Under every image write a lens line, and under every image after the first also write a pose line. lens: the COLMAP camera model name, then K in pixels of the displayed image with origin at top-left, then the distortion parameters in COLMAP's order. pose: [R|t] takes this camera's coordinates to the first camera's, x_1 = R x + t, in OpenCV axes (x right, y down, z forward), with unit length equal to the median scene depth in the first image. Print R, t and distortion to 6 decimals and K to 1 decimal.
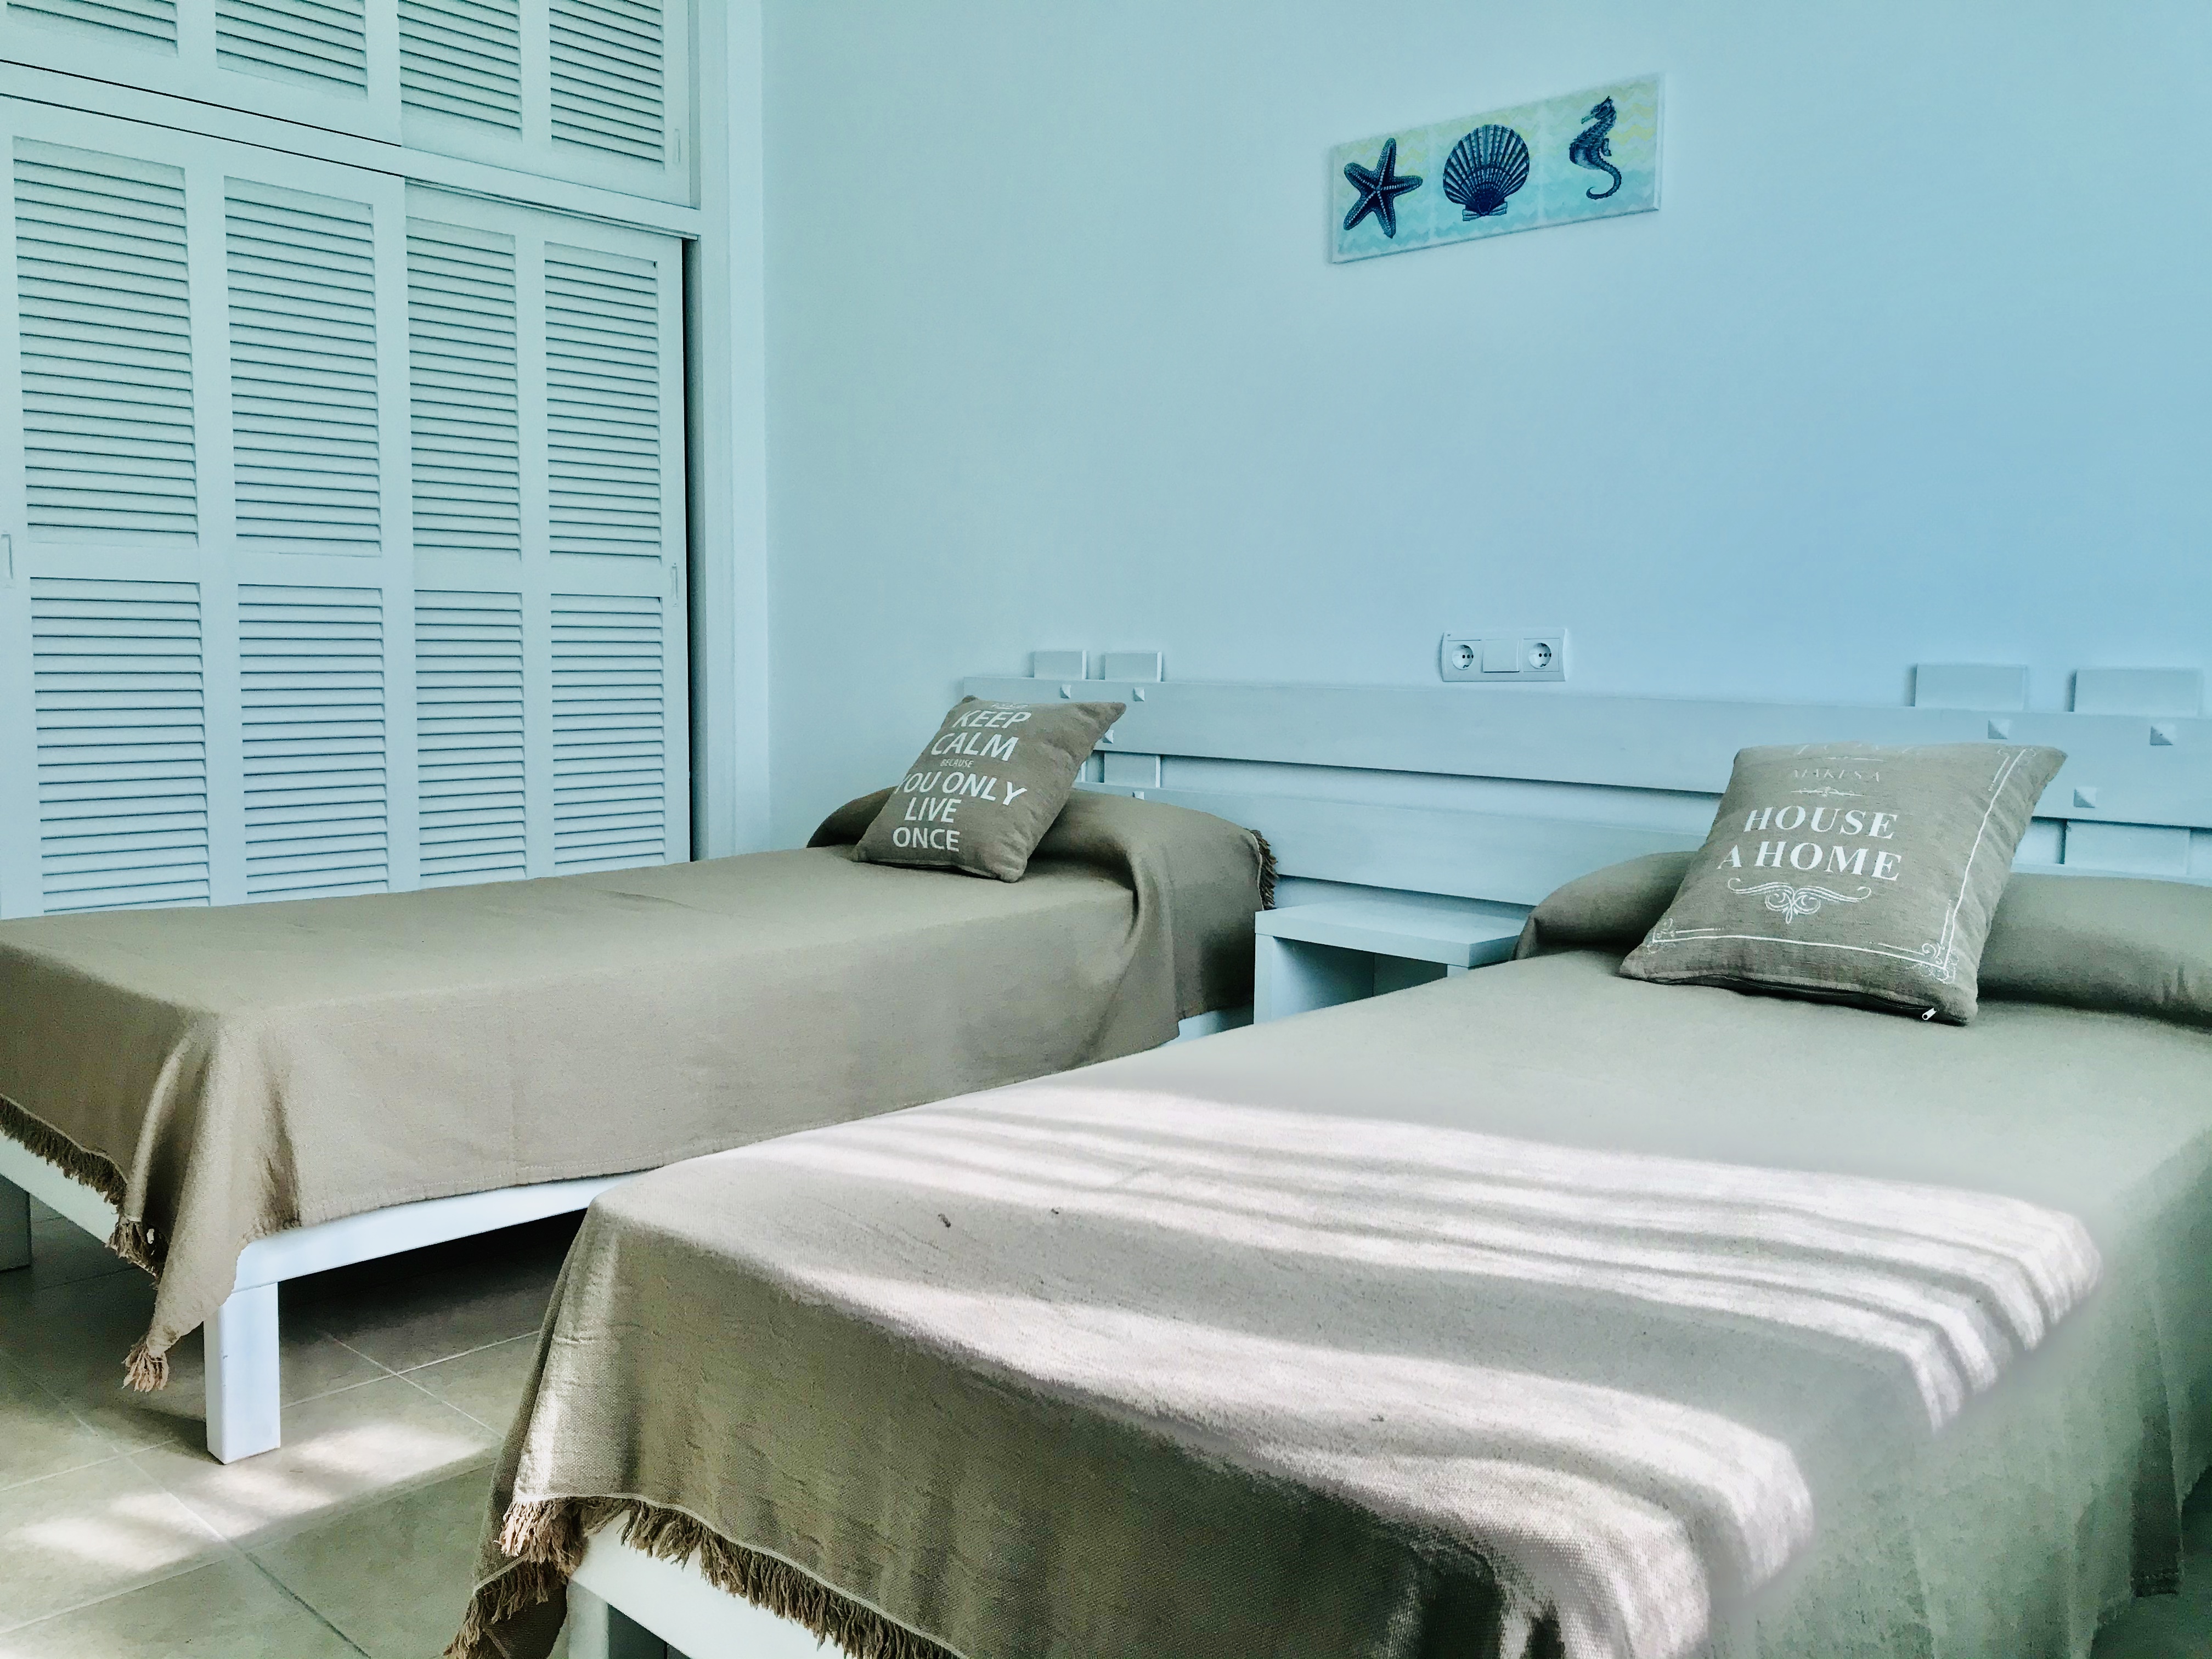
lens RADIAL K [[1806.2, 0, 1110.6], [0, 1806.2, 820.3], [0, 0, 1]] dist [0.009013, -0.002810]
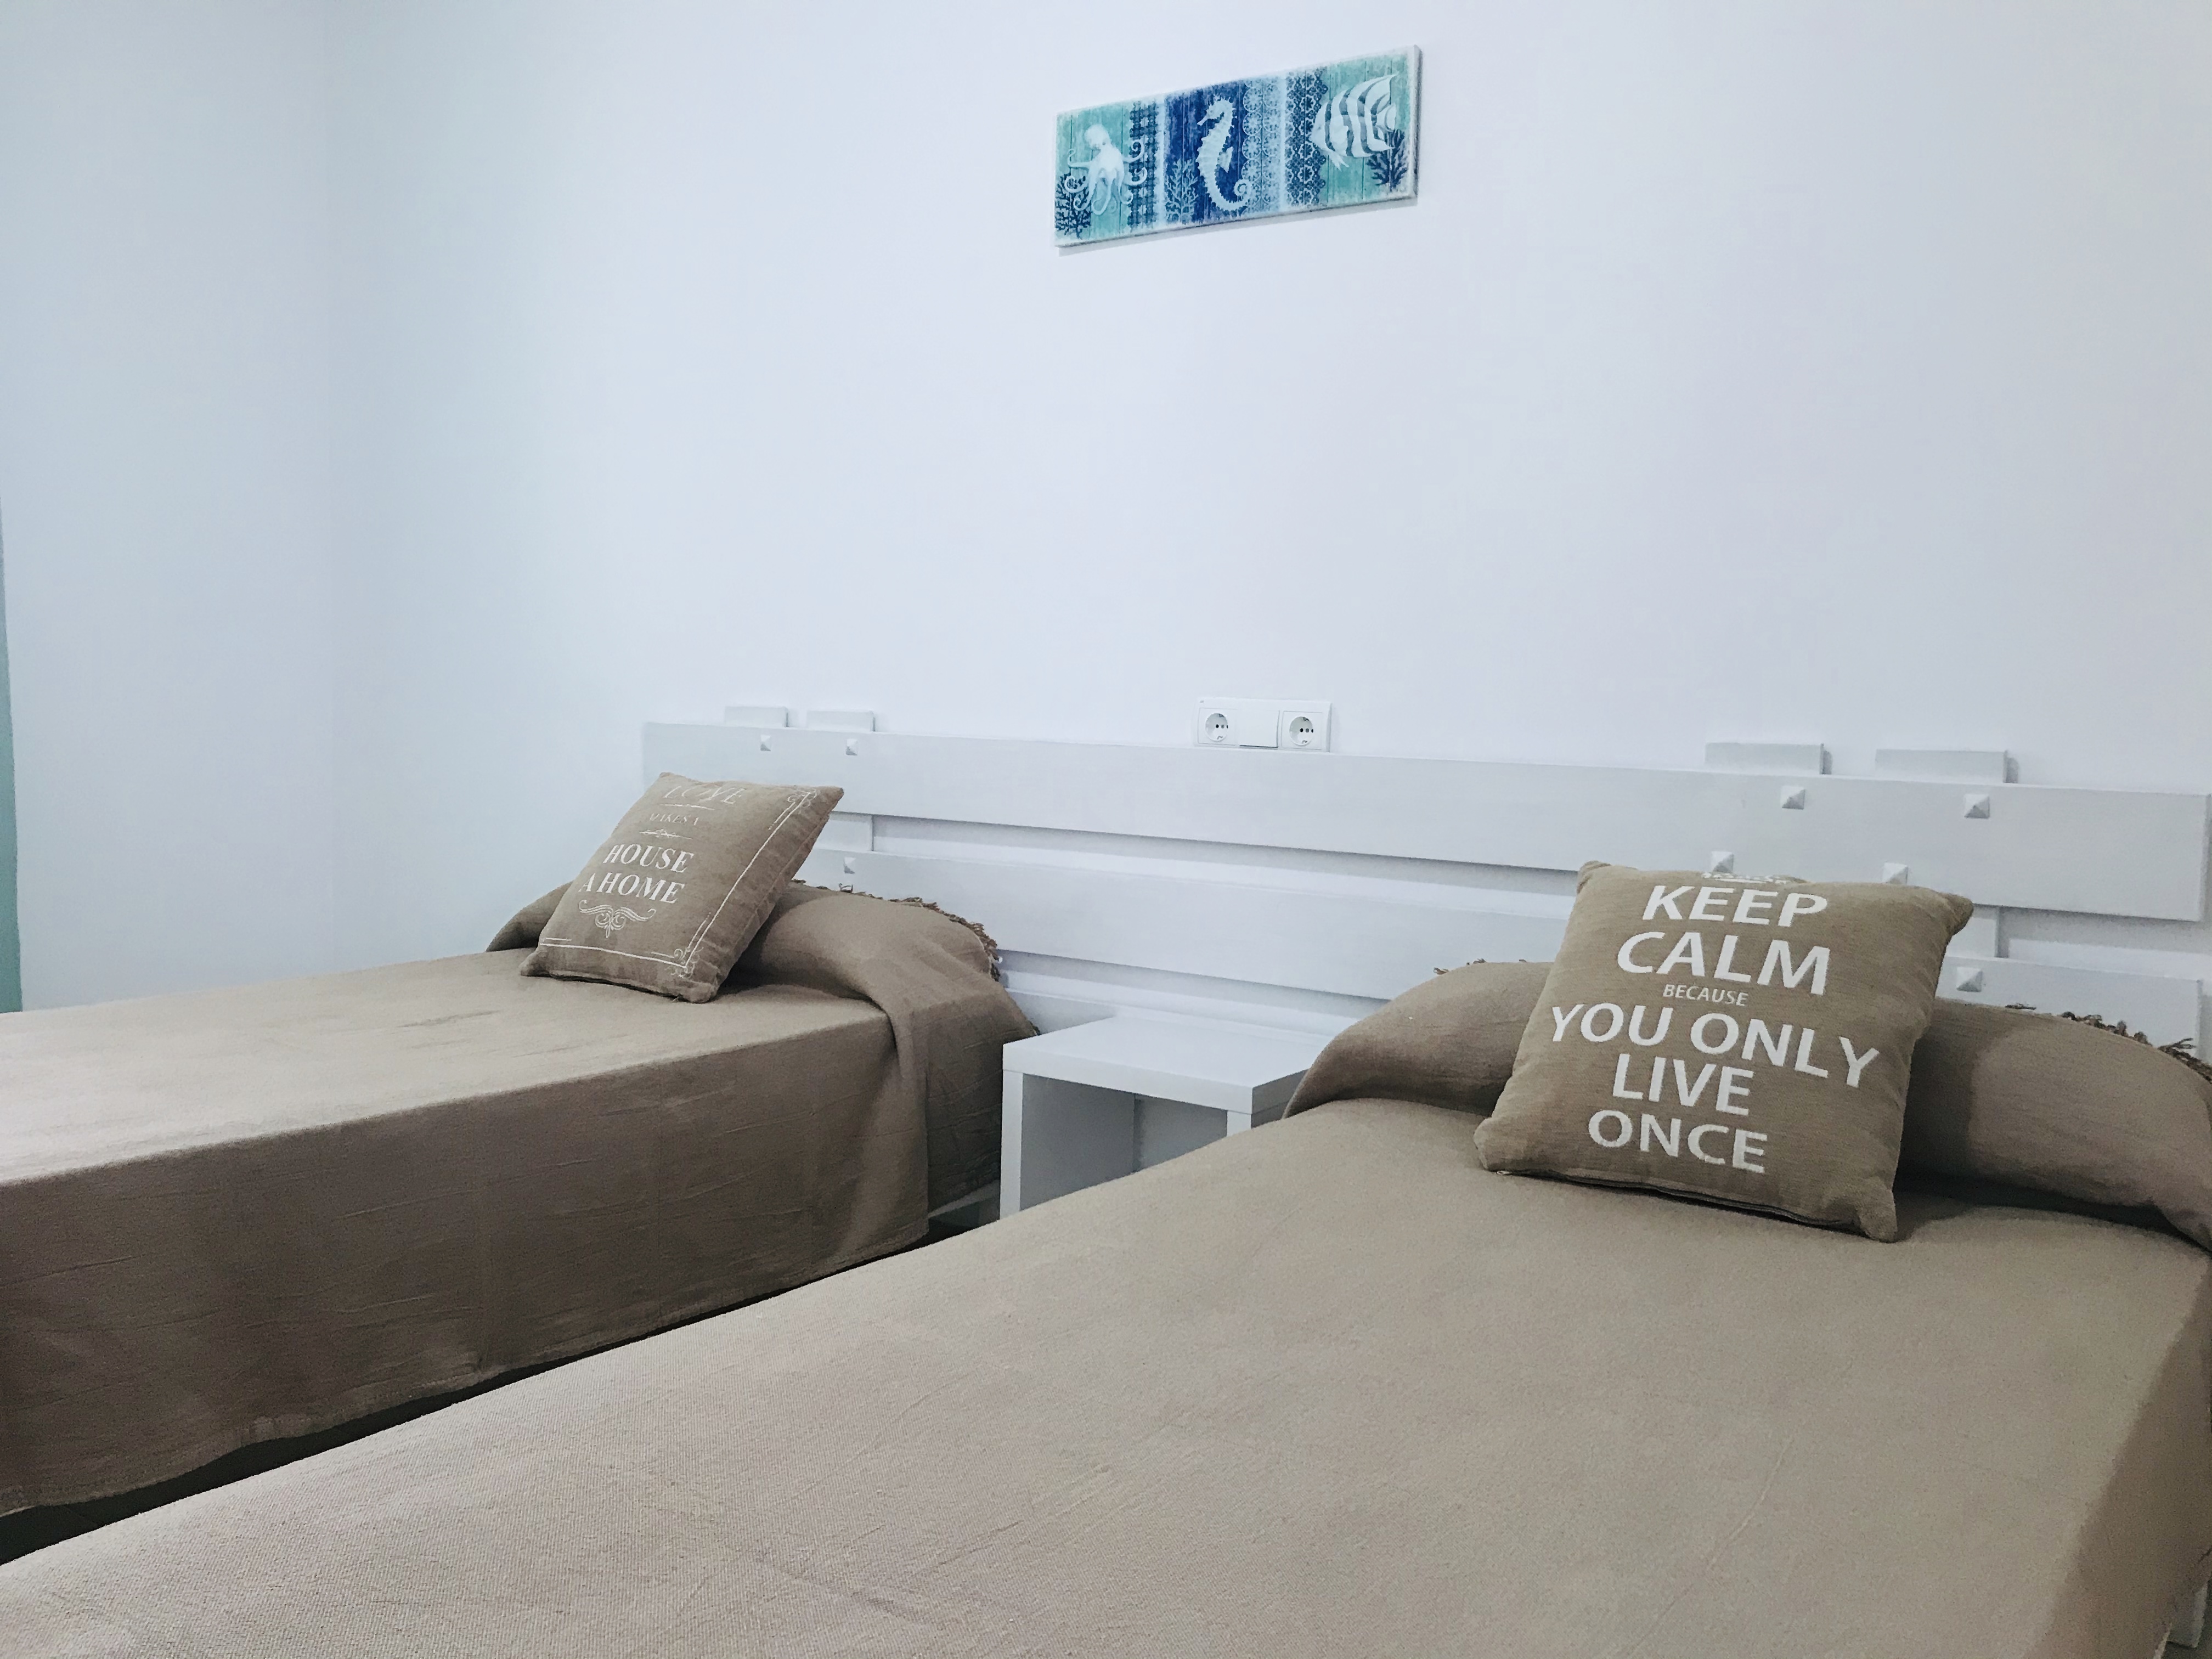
lens RADIAL K [[1814.0, 0, 1098.6], [0, 1814.0, 829.2], [0, 0, 1]] dist [0.003039, -0.005500]
pose [[0.991231, 0.013519, 0.131448, -0.360102], [-0.012494, 0.999885, -0.008616, -0.078697], [-0.131549, 0.006898, 0.991286, 0.494787]]
